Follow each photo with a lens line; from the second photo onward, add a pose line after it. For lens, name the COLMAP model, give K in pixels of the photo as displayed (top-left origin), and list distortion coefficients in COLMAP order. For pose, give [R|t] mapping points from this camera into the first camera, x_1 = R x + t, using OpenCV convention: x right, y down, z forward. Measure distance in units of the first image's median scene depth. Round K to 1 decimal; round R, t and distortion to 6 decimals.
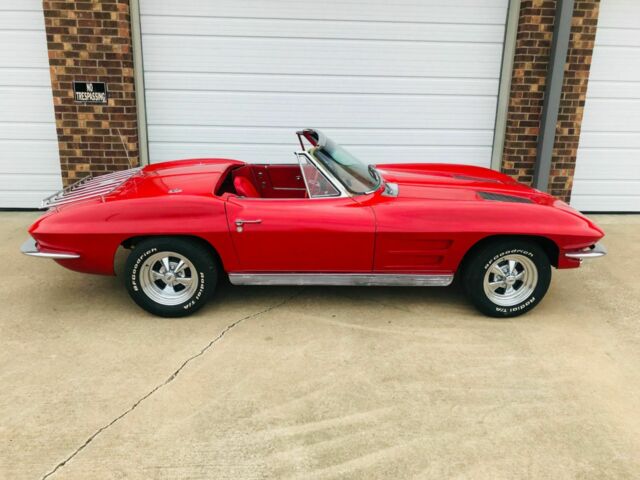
lens RADIAL K [[531.7, 0, 315.9], [0, 531.7, 237.0], [0, 0, 1]] dist [0.010669, 0.006018]
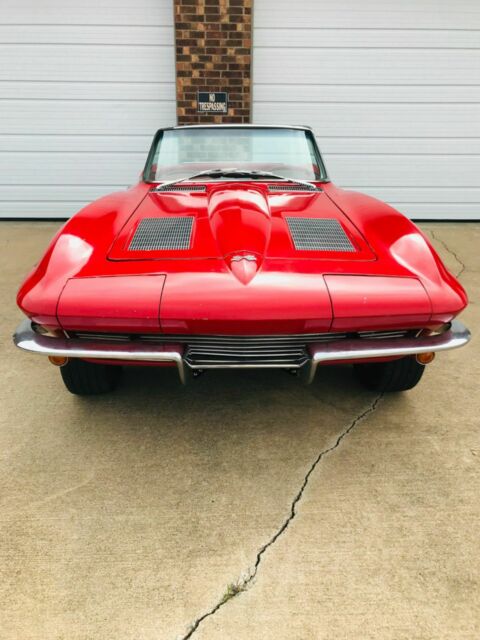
lens RADIAL K [[531.7, 0, 241.5], [0, 531.7, 317.3], [0, 0, 1]] dist [0.010669, 0.006018]
pose [[0.999204, -0.001516, -0.039874, -0.322697], [0.003003, 0.999301, 0.037261, 0.117709], [0.039790, -0.037351, 0.998510, -0.076064]]
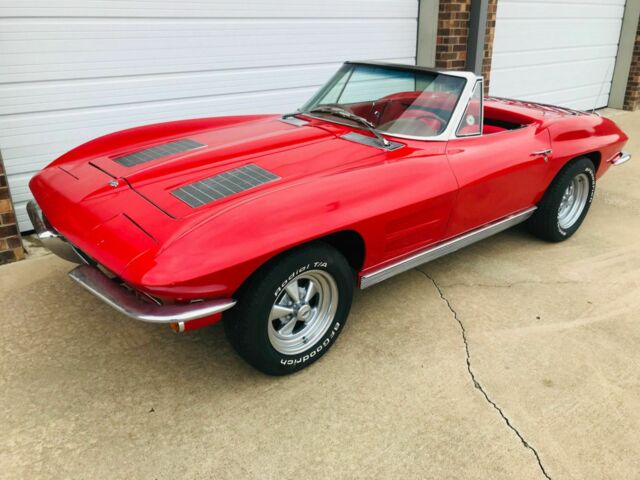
lens RADIAL K [[531.7, 0, 317.8], [0, 531.7, 234.0], [0, 0, 1]] dist [0.010669, 0.006018]
pose [[0.806339, -0.239346, 0.540861, -0.404381], [0.181205, 0.970457, 0.159305, -0.095546], [-0.563011, -0.030447, 0.825888, 0.383179]]
